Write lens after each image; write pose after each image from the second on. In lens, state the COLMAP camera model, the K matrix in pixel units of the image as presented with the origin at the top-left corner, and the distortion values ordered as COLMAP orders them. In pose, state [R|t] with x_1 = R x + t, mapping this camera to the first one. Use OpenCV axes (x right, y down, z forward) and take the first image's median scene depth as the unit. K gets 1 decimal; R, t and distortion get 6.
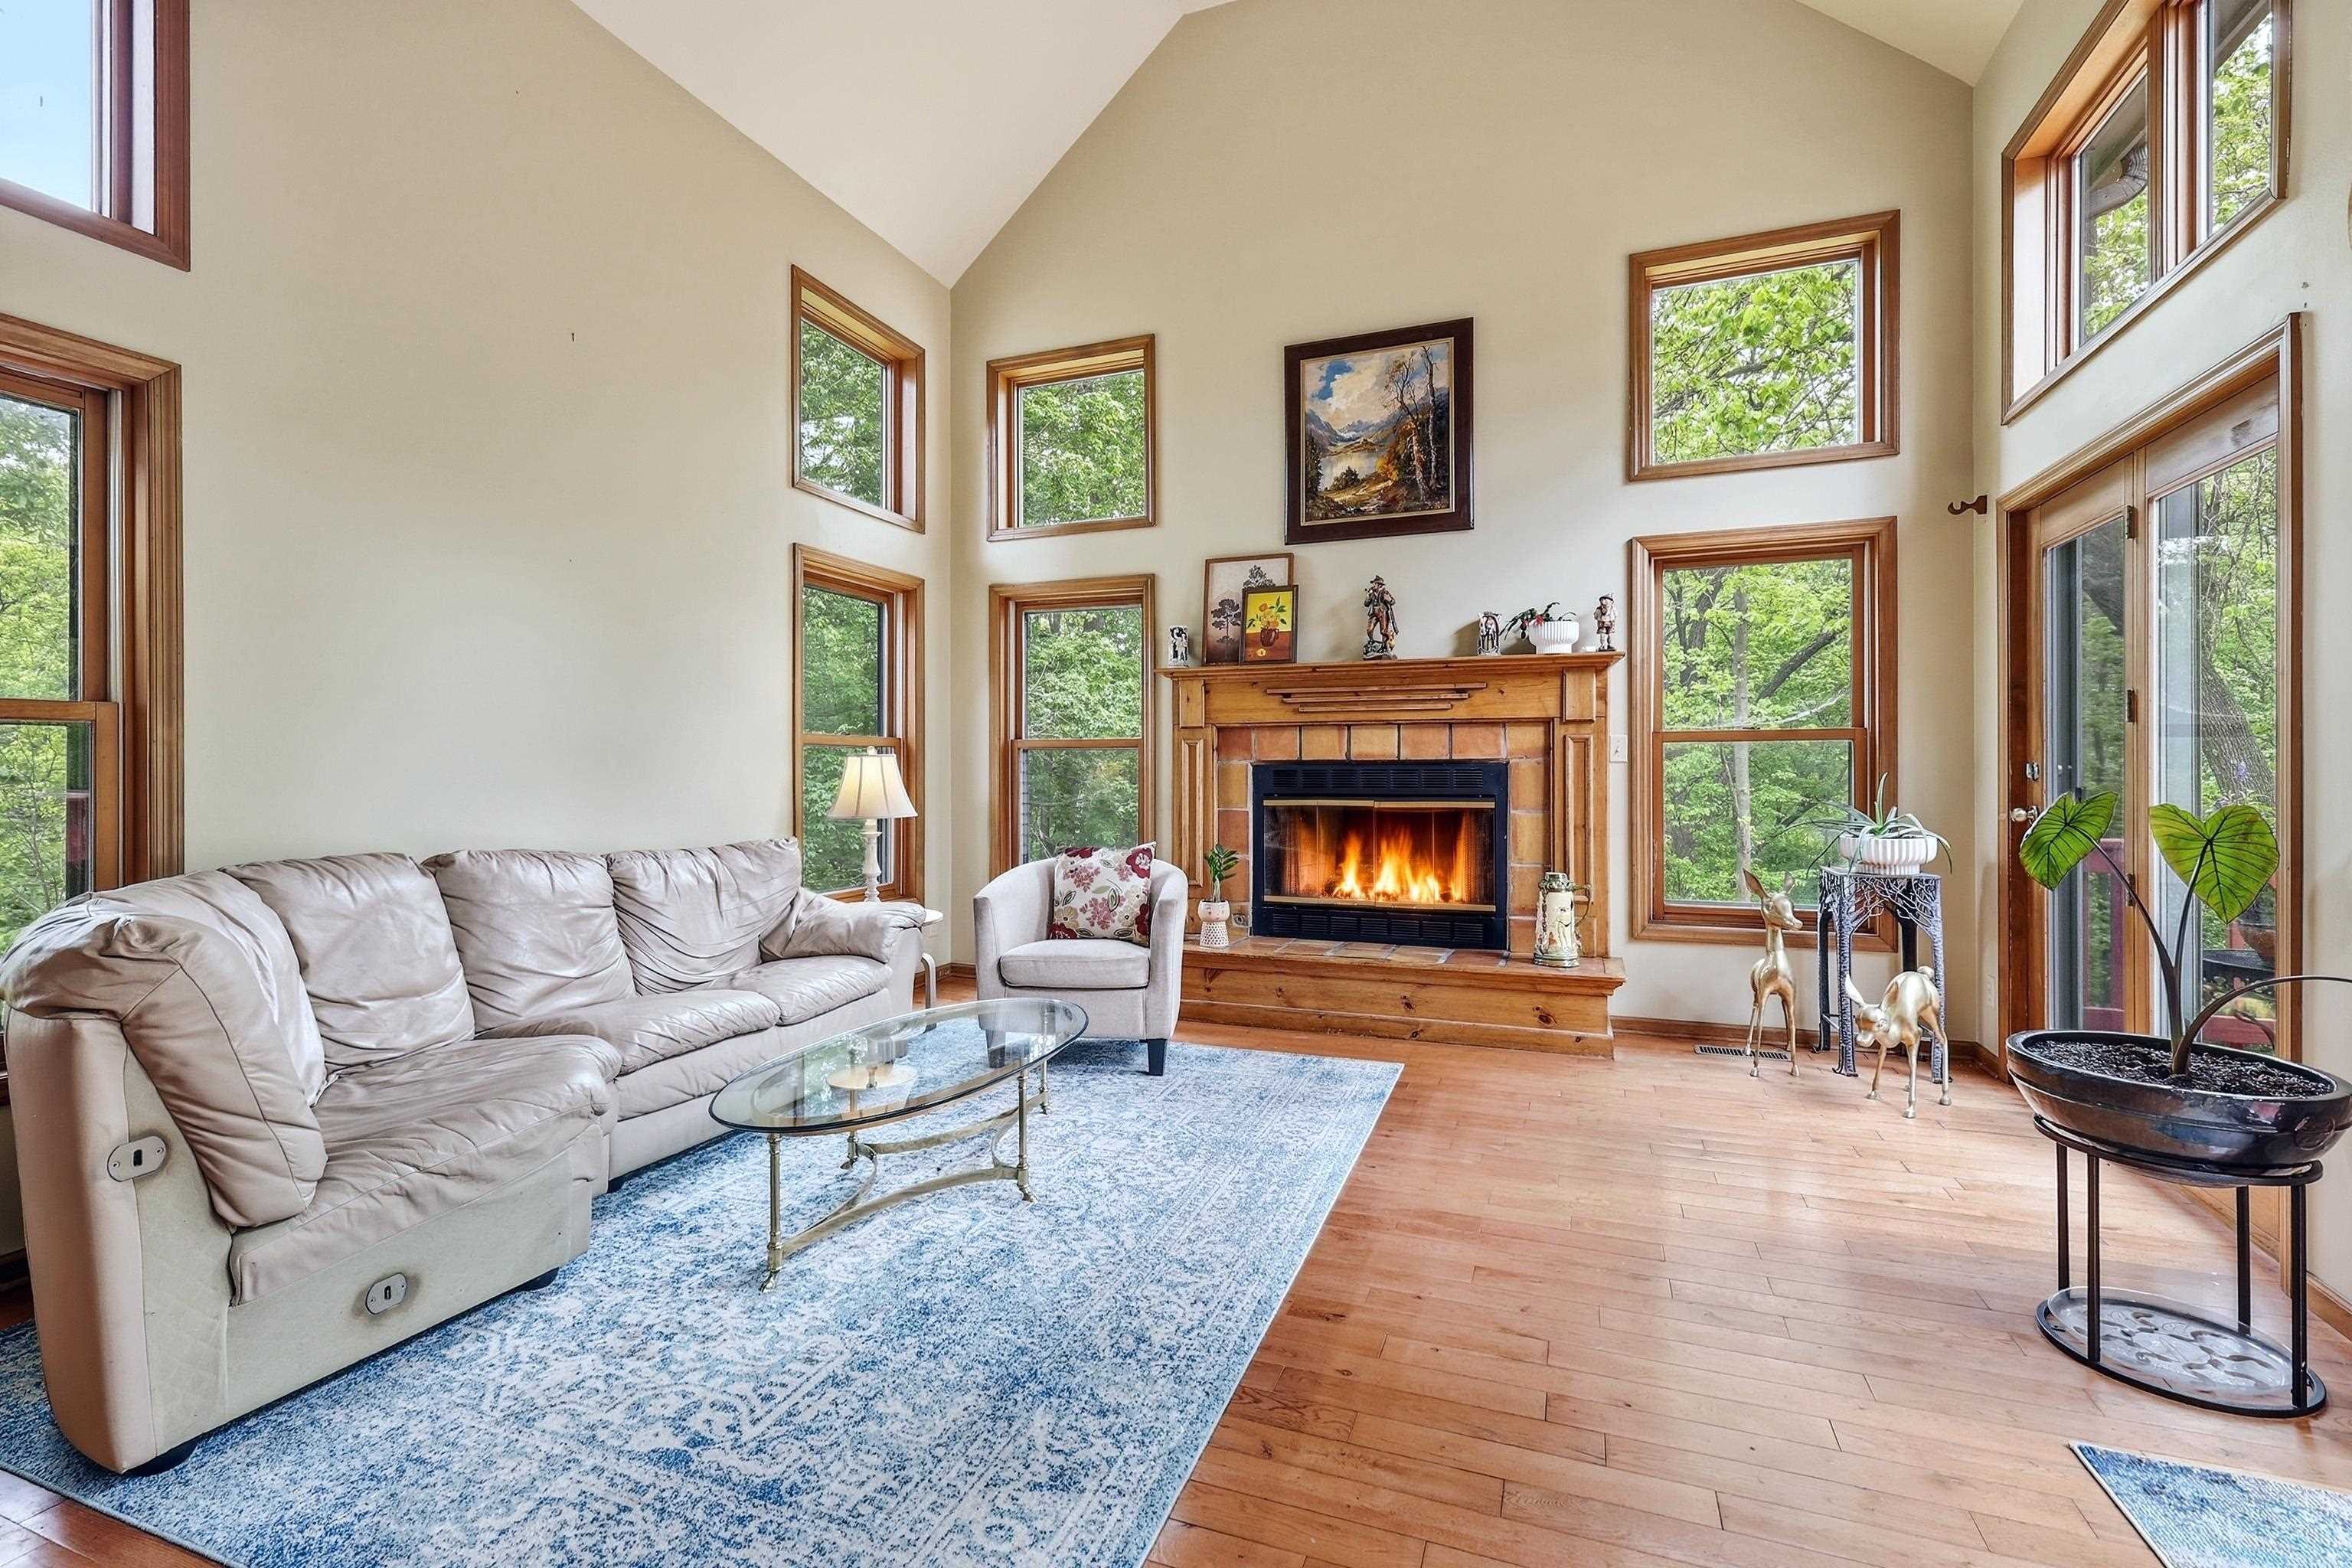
lens RADIAL K [[1033.3, 0, 1175.8], [0, 1033.3, 774.9], [0, 0, 1]] dist [0.003435, 0.000511]
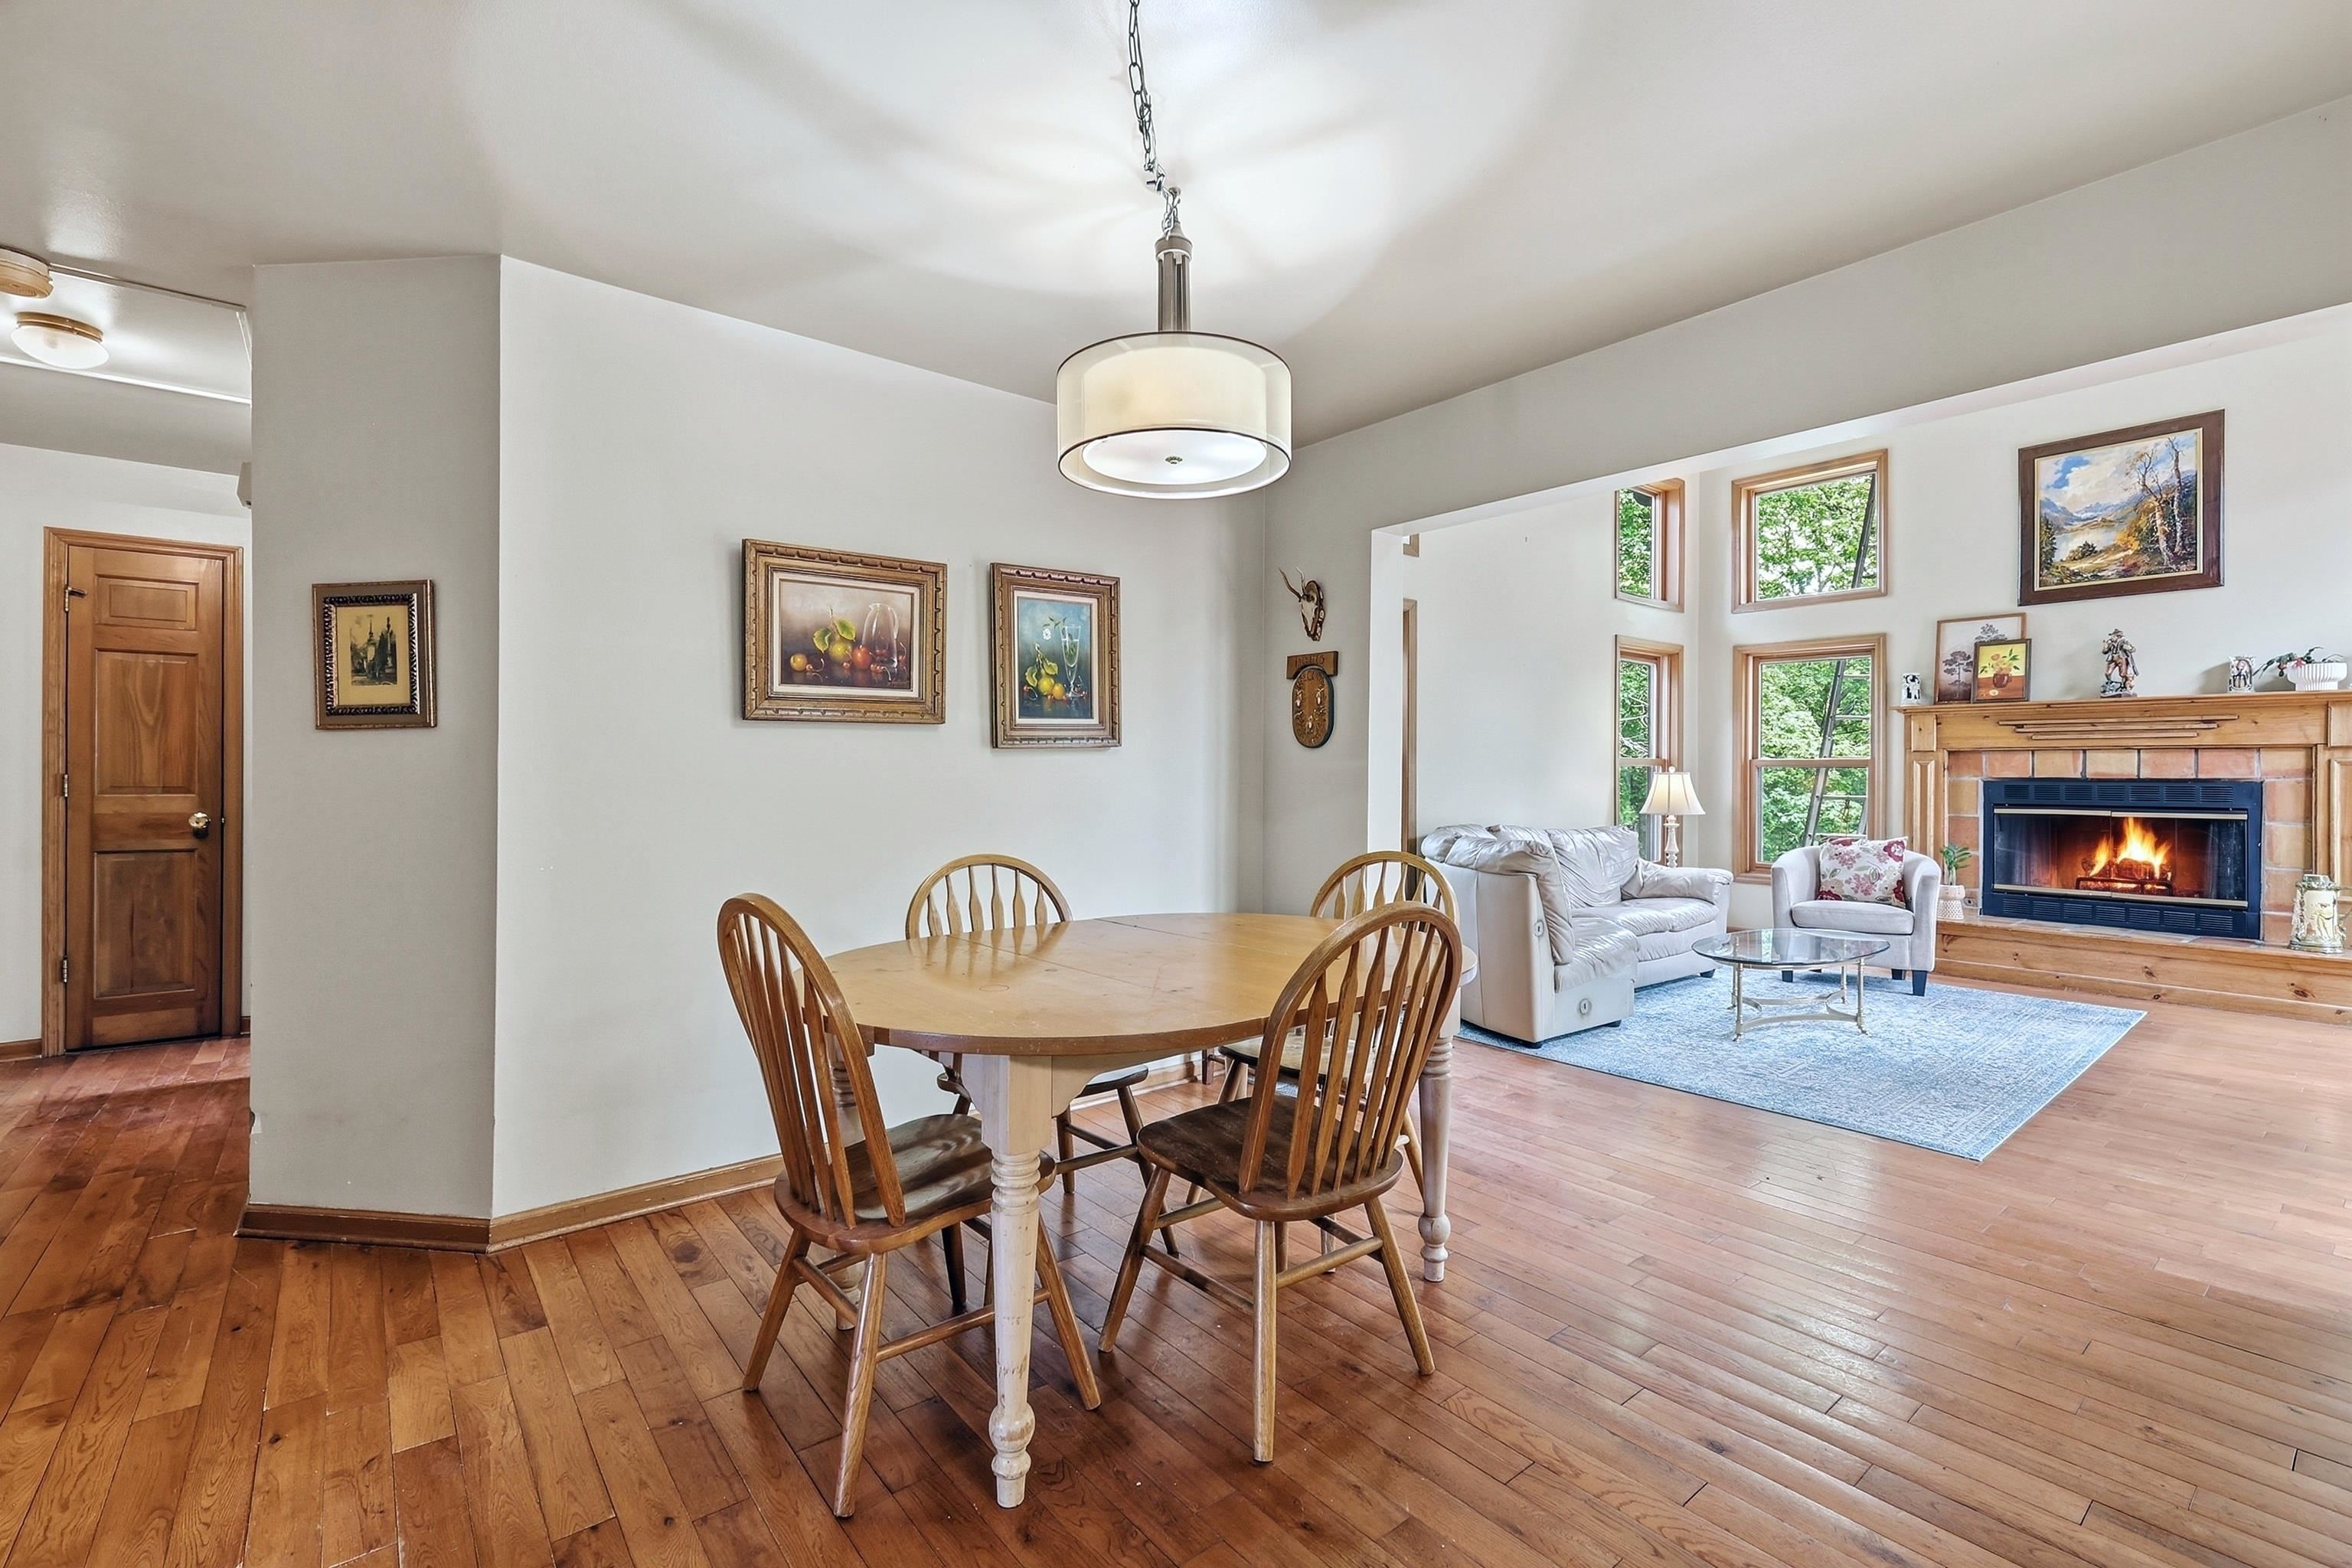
lens RADIAL K [[1033.3, 0, 1175.8], [0, 1033.3, 774.9], [0, 0, 1]] dist [0.003435, 0.000511]
pose [[0.870102, 0.006886, -0.492823, -0.170280], [-0.009426, 0.999952, -0.002671, -0.004722], [0.492781, 0.006969, 0.870126, -0.626438]]
